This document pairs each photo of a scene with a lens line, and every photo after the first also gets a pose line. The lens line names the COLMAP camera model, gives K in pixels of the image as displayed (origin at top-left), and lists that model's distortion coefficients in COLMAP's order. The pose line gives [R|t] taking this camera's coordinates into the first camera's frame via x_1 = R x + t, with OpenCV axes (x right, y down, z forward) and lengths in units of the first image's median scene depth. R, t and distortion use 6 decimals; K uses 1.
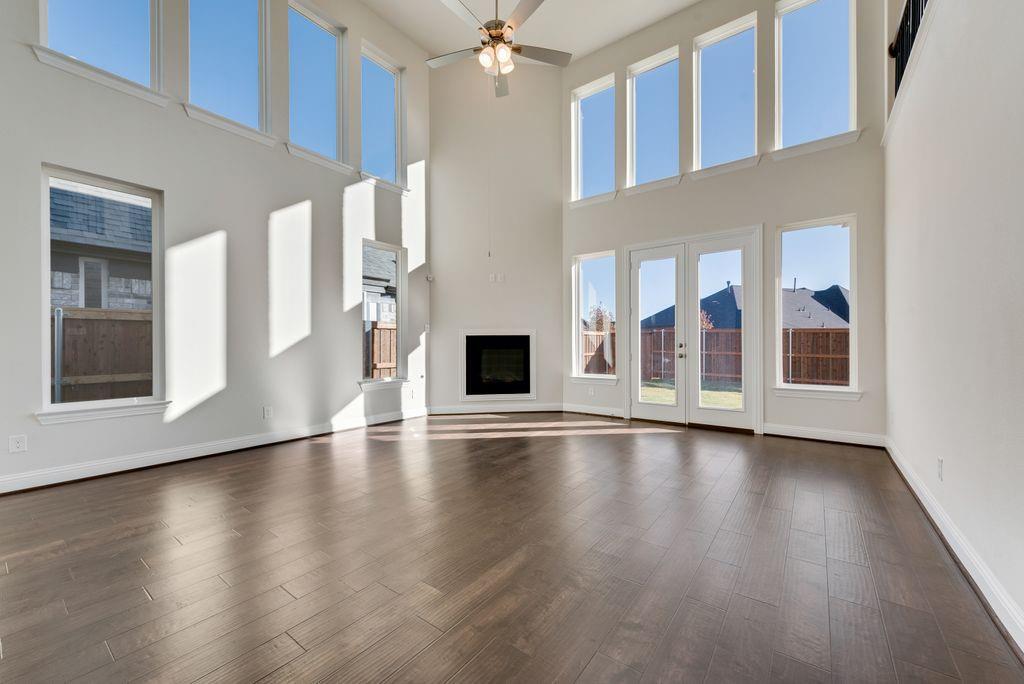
lens RADIAL K [[400.2, 0, 514.9], [0, 400.2, 346.2], [0, 0, 1]] dist [0.001364, 0.000079]
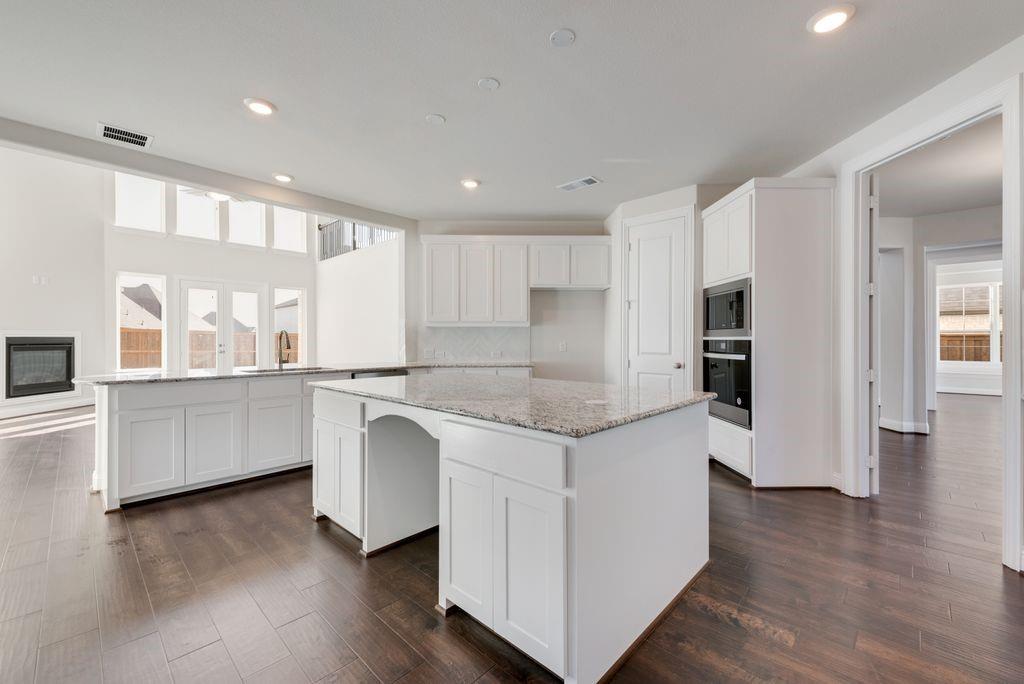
lens RADIAL K [[414.9, 0, 512.0], [0, 414.9, 342.0], [0, 0, 1]] dist [-0.000909, -0.000315]
pose [[0.113502, 0.000040, 0.993538, -1.040682], [0.003522, 0.999994, -0.000442, -0.010623], [-0.993532, 0.003550, 0.113501, -0.335891]]
